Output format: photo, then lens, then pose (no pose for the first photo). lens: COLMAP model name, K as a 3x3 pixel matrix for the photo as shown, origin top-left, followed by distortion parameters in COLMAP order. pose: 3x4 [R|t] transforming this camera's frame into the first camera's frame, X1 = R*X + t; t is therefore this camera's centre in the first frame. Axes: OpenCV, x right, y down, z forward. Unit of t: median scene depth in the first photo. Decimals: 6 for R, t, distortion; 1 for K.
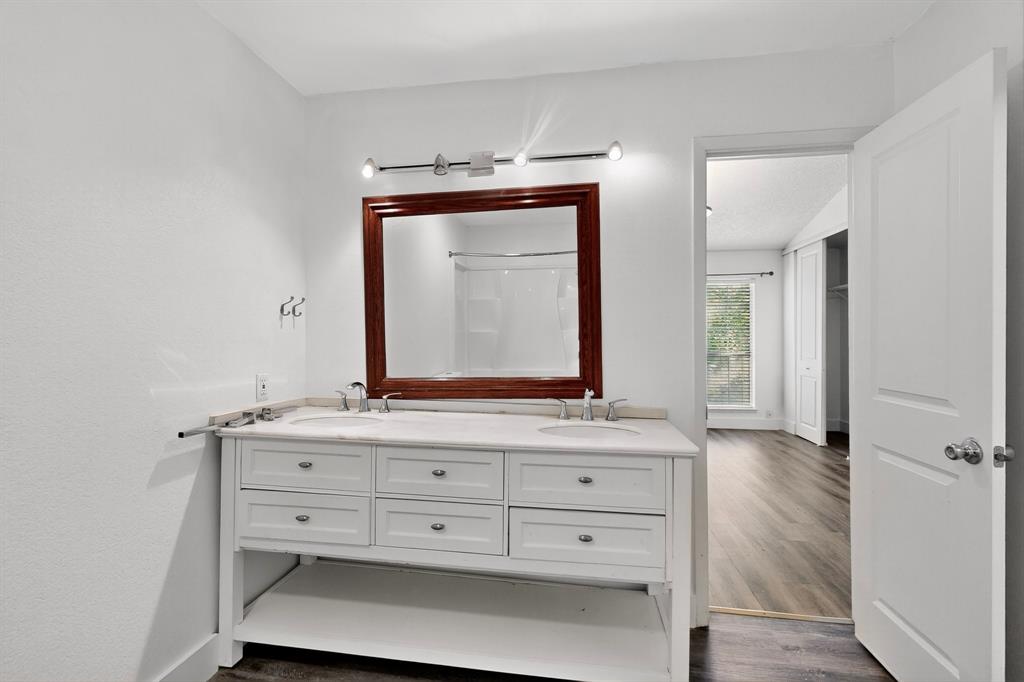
lens RADIAL K [[450.0, 0, 512.1], [0, 450.0, 339.7], [0, 0, 1]] dist [0.002833, -0.000108]
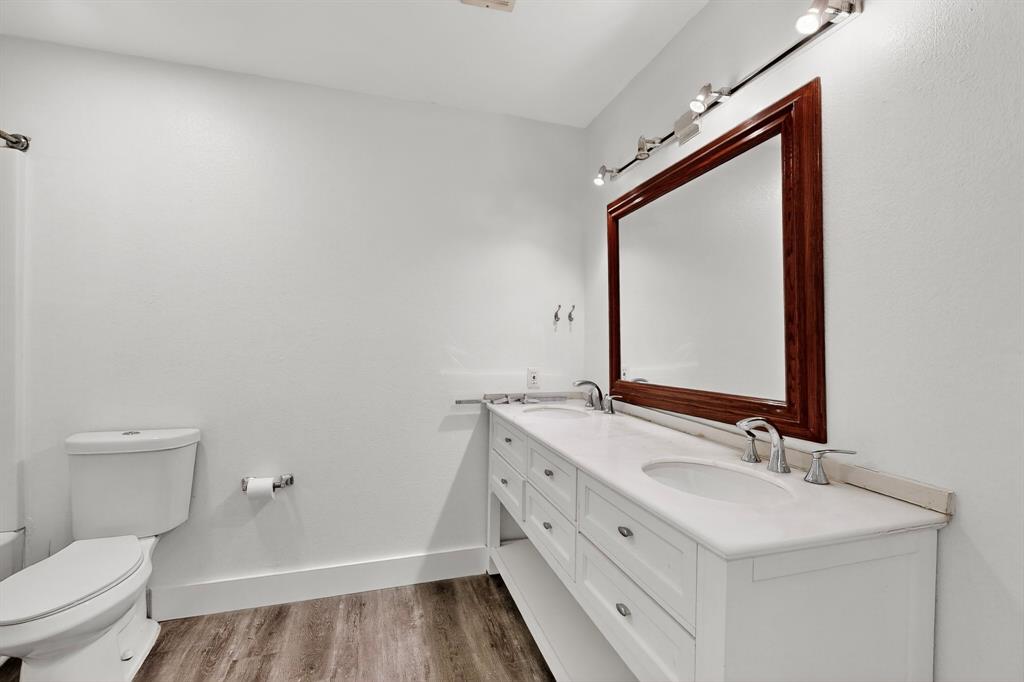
lens RADIAL K [[450.0, 0, 514.6], [0, 450.0, 338.8], [0, 0, 1]] dist [0.002833, -0.000108]
pose [[0.430629, 0.000121, -0.902529, 0.566755], [-0.006093, 0.999978, -0.002773, -0.001197], [0.902508, 0.006694, 0.430620, 0.395166]]
